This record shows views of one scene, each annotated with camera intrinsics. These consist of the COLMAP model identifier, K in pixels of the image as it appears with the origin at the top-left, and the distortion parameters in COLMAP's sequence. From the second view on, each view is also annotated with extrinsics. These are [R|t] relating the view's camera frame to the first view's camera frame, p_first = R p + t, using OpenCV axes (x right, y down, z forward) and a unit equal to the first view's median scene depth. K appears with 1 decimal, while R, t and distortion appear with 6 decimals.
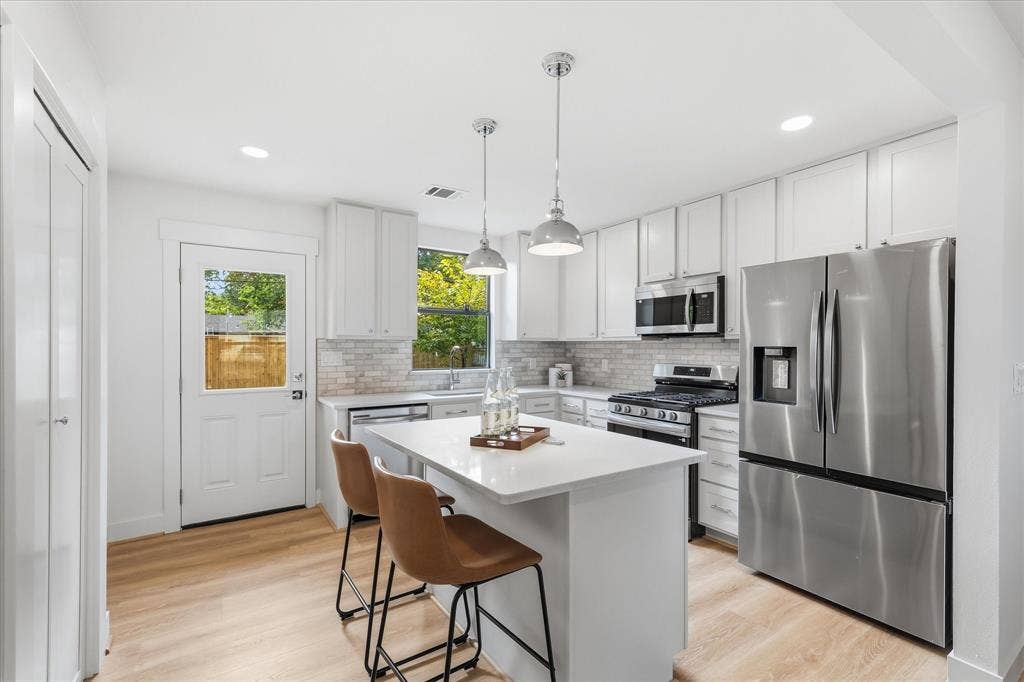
lens RADIAL K [[453.5, 0, 511.4], [0, 453.5, 349.8], [0, 0, 1]] dist [0.000069, -0.000017]
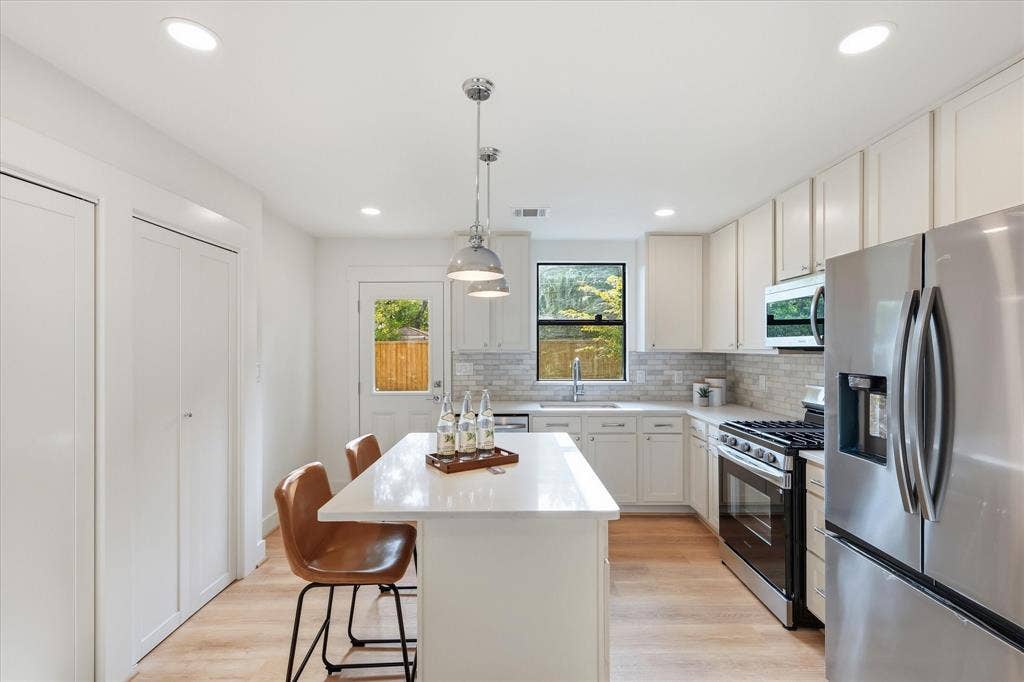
lens RADIAL K [[452.9, 0, 511.0], [0, 452.9, 344.8], [0, 0, 1]] dist [-0.000386, -0.000234]
pose [[0.836833, -0.005018, -0.547435, 0.328164], [-0.001660, 0.999930, -0.011703, -0.027609], [0.547455, 0.010703, 0.836767, 0.097607]]
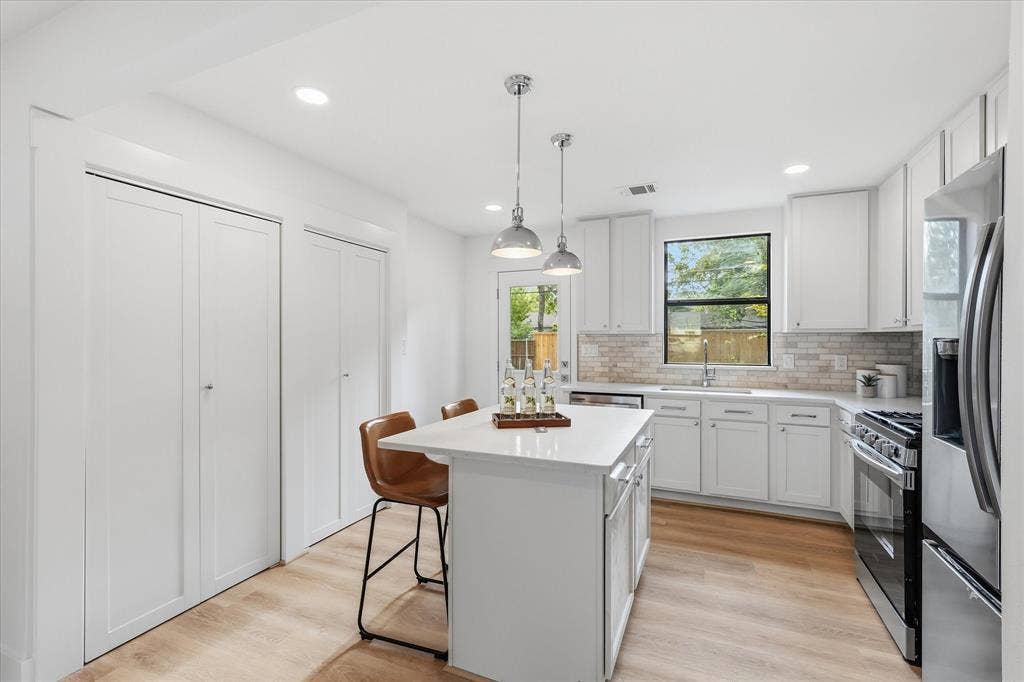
lens RADIAL K [[451.1, 0, 512.0], [0, 451.1, 341.0], [0, 0, 1]] dist [0.001013, -0.000067]
pose [[0.545747, 0.001284, -0.837949, 0.475013], [-0.005235, 0.999985, -0.001877, -0.001553], [0.837934, 0.005411, 0.545745, 0.179185]]
